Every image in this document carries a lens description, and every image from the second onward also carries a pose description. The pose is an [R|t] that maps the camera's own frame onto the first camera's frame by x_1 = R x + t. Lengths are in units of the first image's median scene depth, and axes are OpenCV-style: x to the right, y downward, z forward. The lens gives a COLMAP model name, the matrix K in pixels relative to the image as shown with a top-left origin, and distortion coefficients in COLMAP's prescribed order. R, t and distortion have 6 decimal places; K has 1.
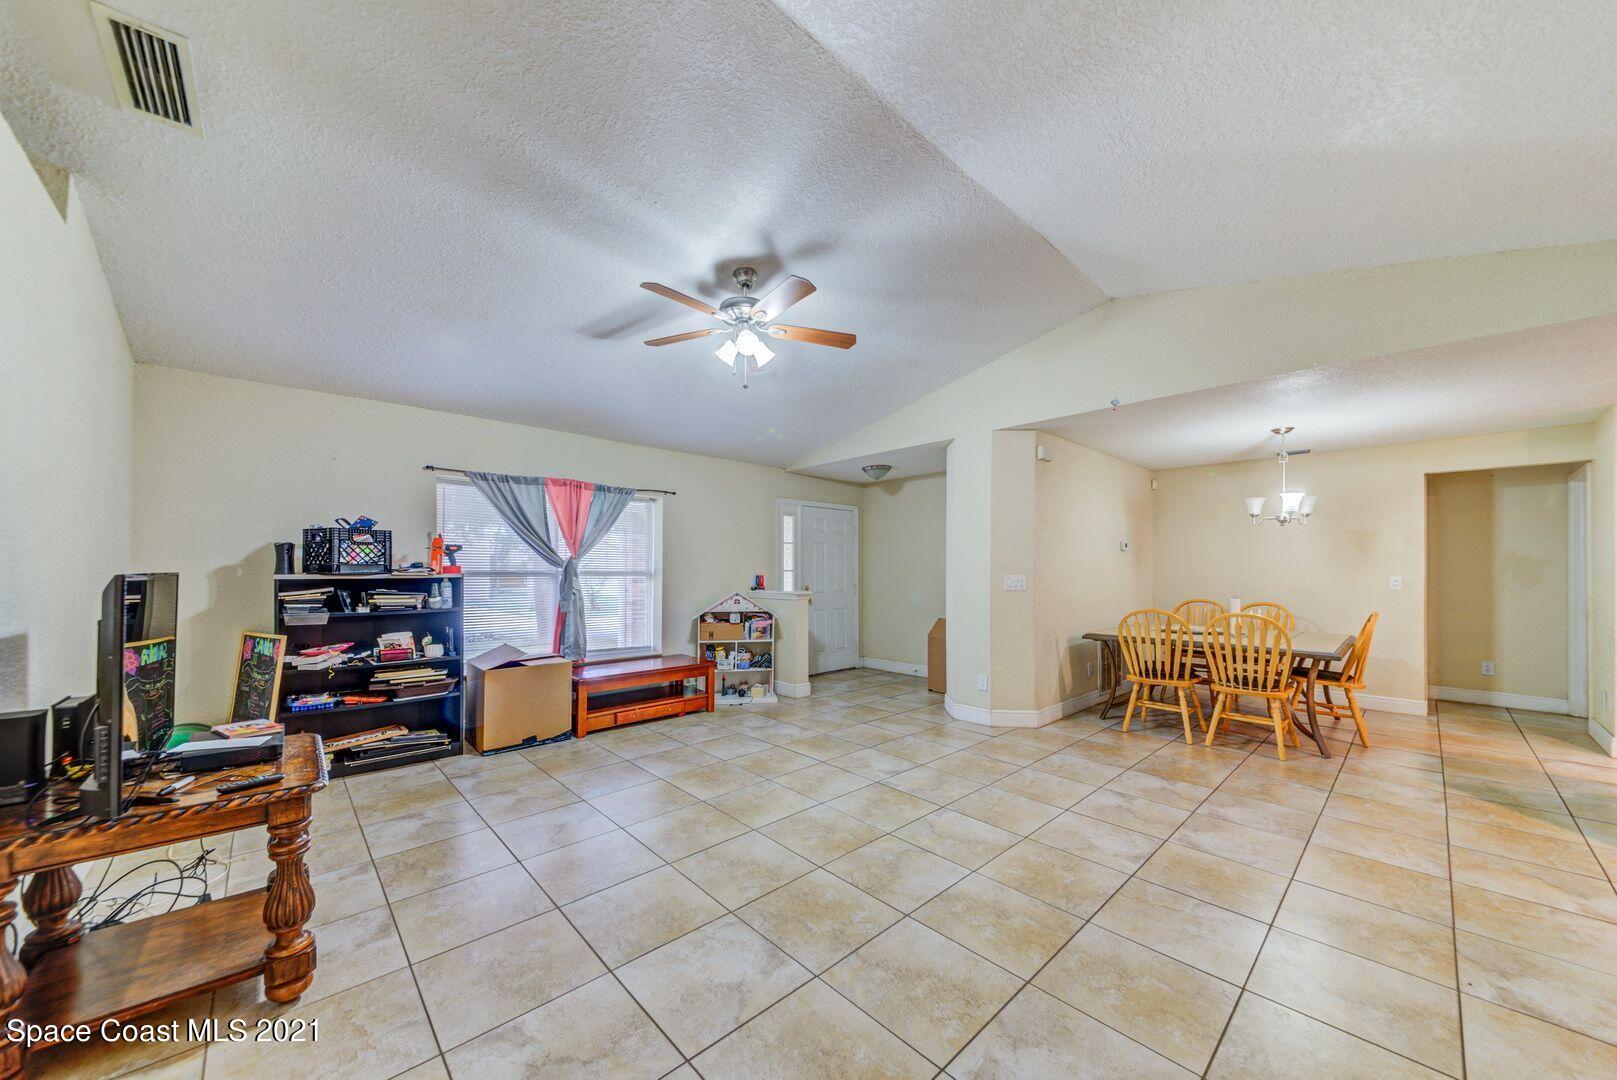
lens RADIAL K [[562.6, 0, 809.8], [0, 562.6, 566.3], [0, 0, 1]] dist [0.007800, -0.000228]
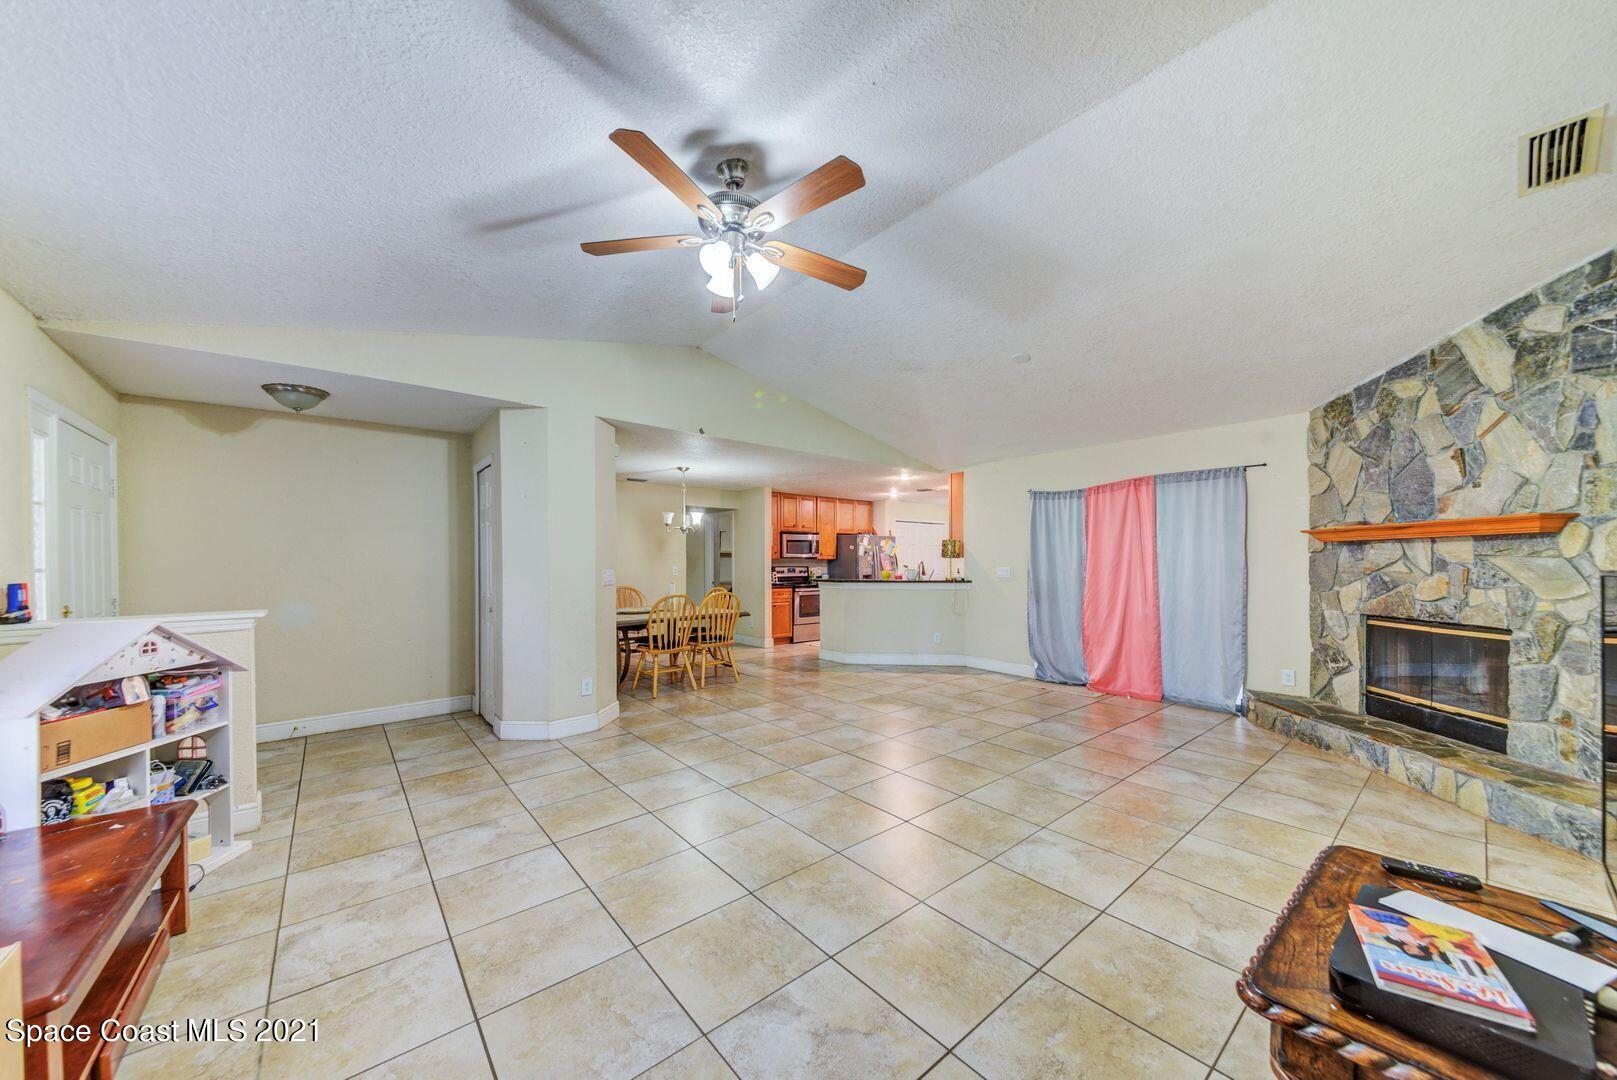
lens RADIAL K [[544.9, 0, 809.1], [0, 544.9, 559.8], [0, 0, 1]] dist [0.007502, -0.000089]
pose [[0.060299, 0.002098, 0.998178, -0.623587], [0.001047, 0.999997, -0.002165, 0.001495], [-0.998180, 0.001175, 0.060297, 0.638673]]
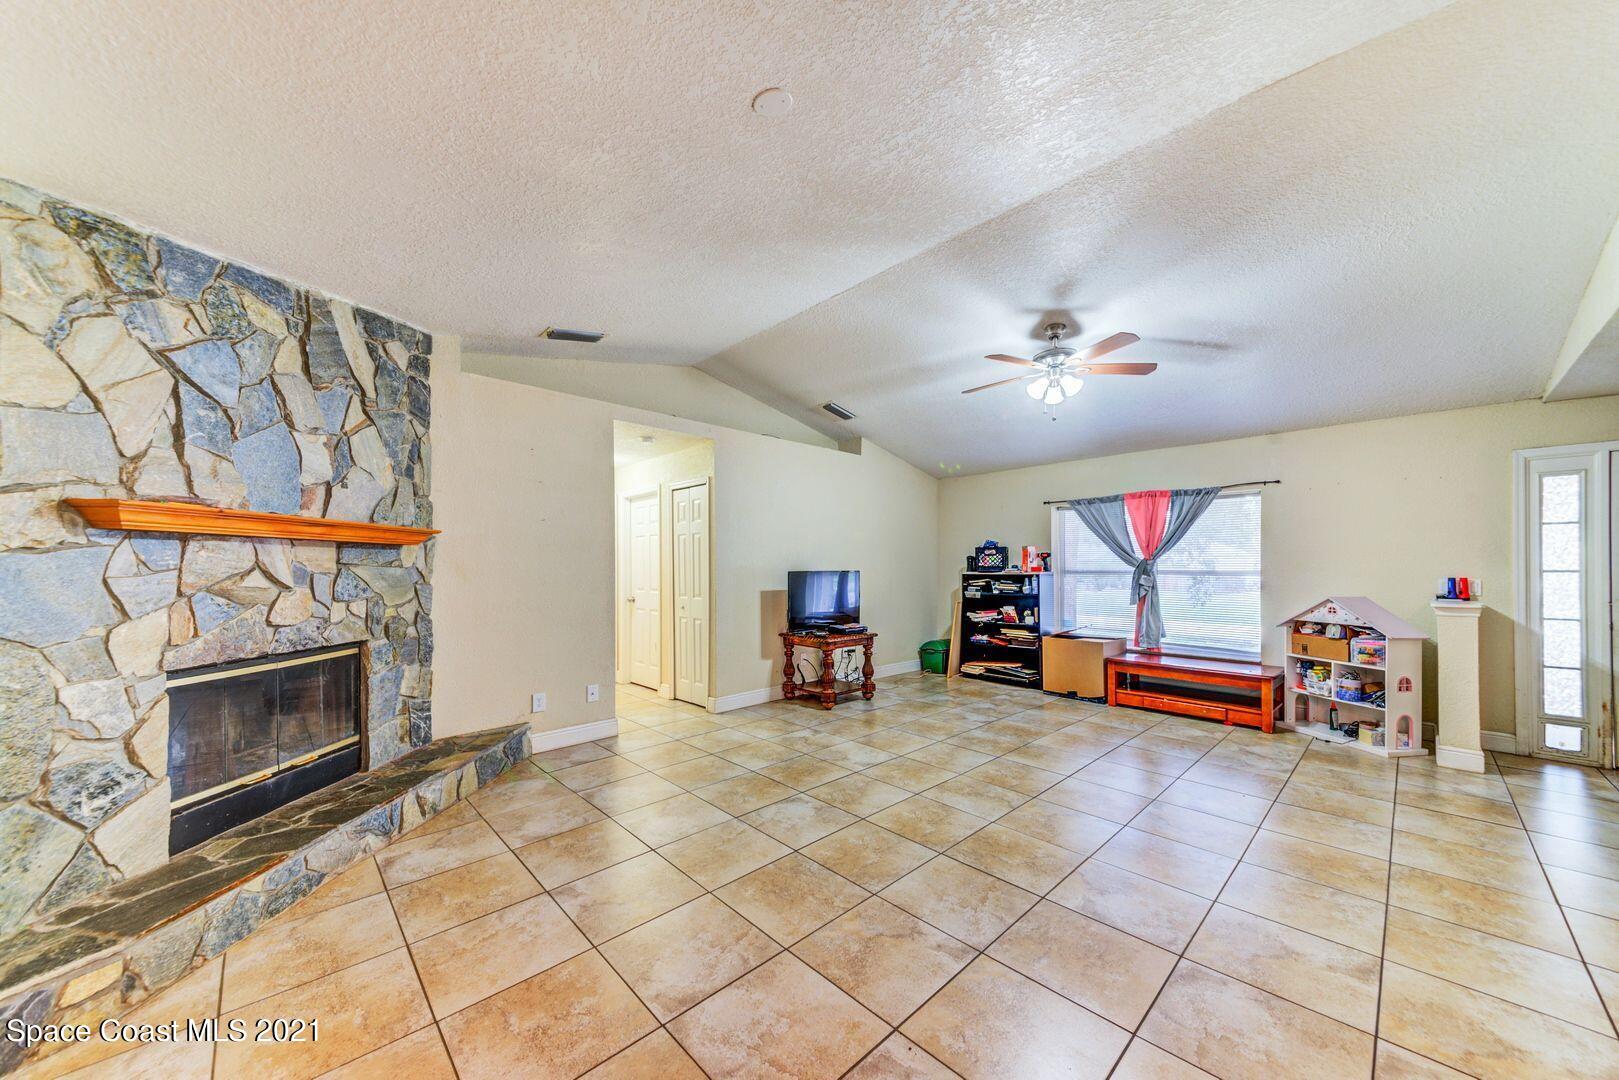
lens RADIAL K [[563.3, 0, 810.8], [0, 563.3, 566.3], [0, 0, 1]] dist [0.007800, -0.000228]
pose [[0.001976, -0.004554, -0.999988, 0.828376], [0.003996, 0.999982, -0.004546, 0.002792], [0.999990, -0.003987, 0.001994, 0.346789]]
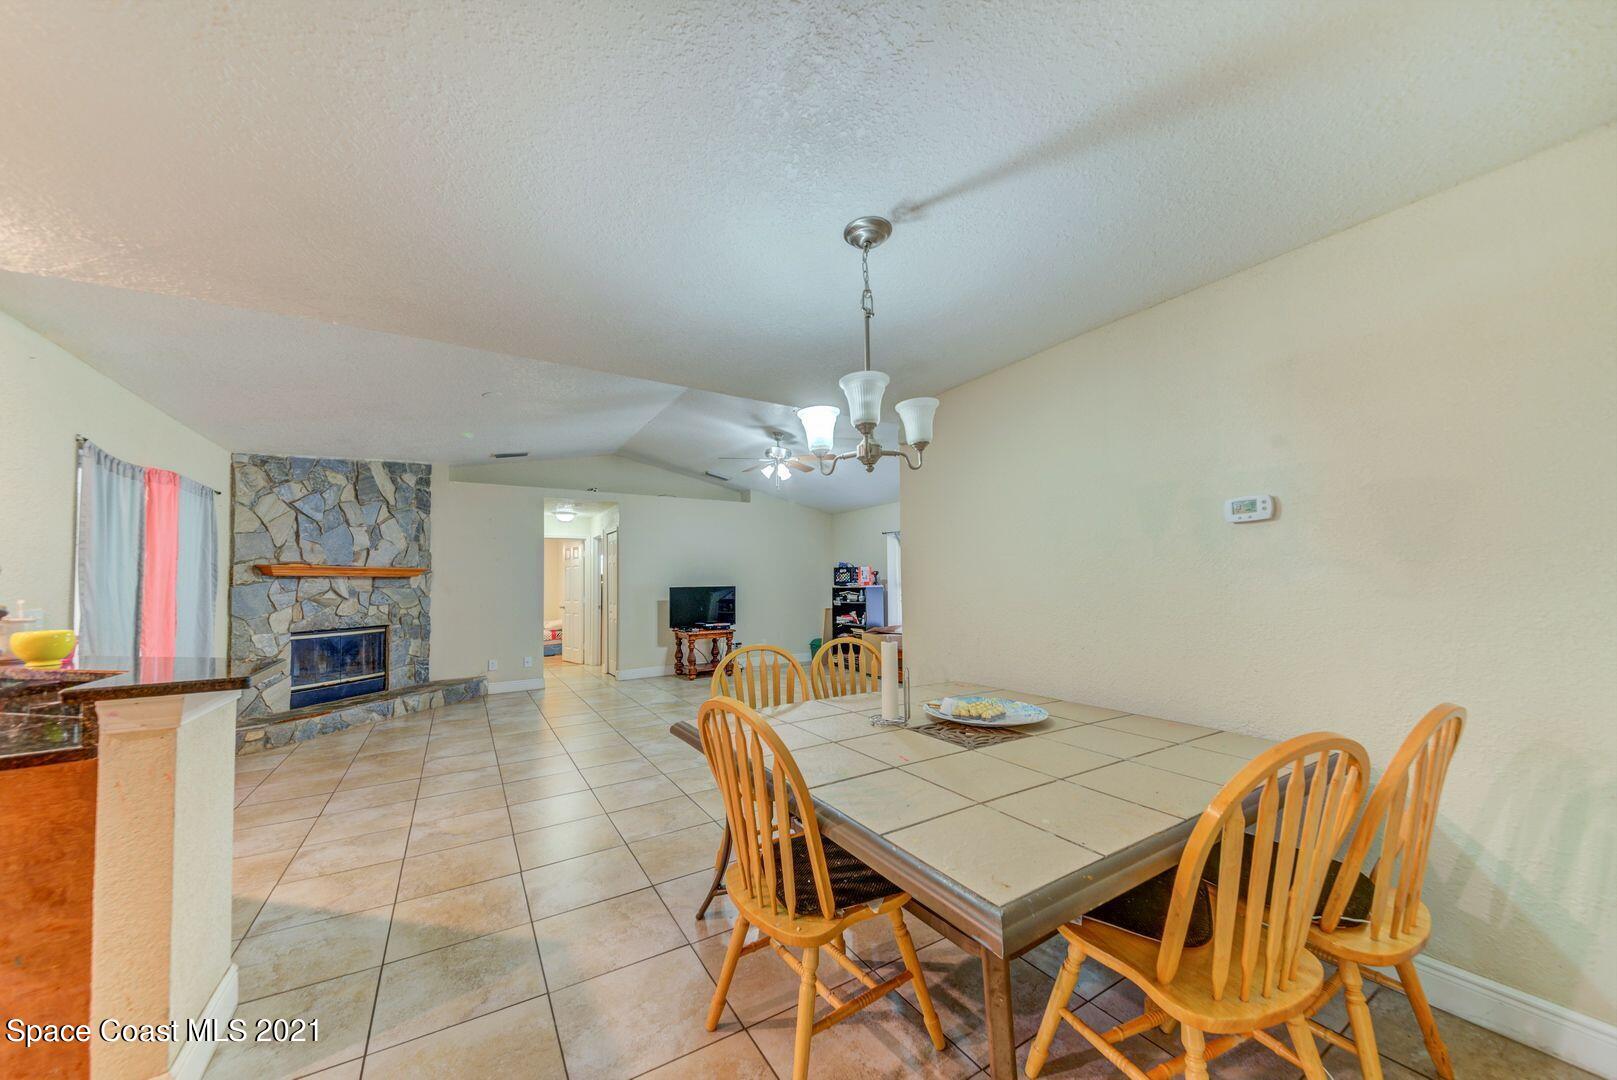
lens RADIAL K [[571.9, 0, 804.2], [0, 571.9, 564.6], [0, 0, 1]] dist [0.046966, -0.000065]
pose [[-0.222681, -0.031882, -0.974370, 1.321971], [0.015738, 0.999217, -0.036292, 0.008039], [0.974764, -0.023416, -0.222005, 1.135202]]
